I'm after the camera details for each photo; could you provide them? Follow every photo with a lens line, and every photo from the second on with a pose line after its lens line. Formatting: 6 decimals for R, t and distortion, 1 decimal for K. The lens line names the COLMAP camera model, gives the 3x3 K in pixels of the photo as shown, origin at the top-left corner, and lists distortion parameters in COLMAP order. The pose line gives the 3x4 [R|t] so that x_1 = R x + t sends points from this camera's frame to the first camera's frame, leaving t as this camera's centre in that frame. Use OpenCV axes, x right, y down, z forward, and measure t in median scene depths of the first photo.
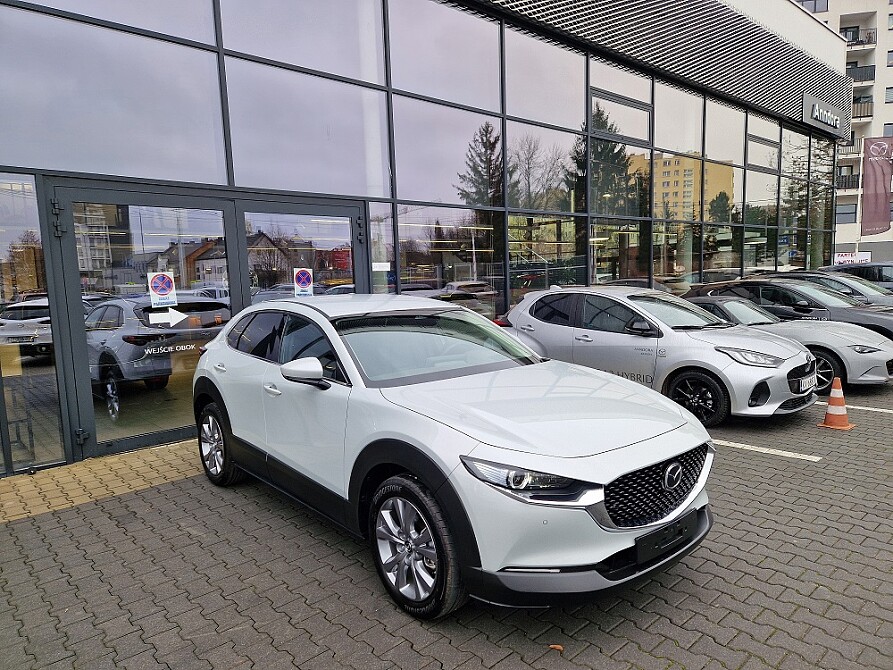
lens RADIAL K [[595.9, 0, 445.0], [0, 595.9, 344.1], [0, 0, 1]] dist [0.086358, -0.067533]
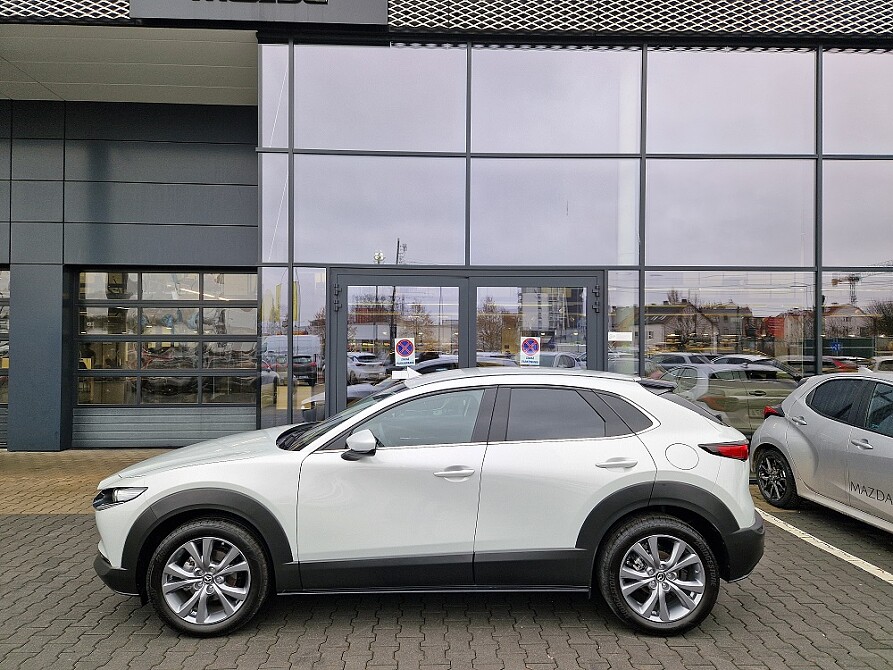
lens RADIAL K [[595.9, 0, 450.0], [0, 595.9, 339.5], [0, 0, 1]] dist [0.086358, -0.067533]
pose [[0.763976, 0.028328, -0.644622, 0.312135], [-0.100930, 0.991985, -0.076024, -0.026740], [0.637302, 0.123142, 0.760712, 0.109832]]
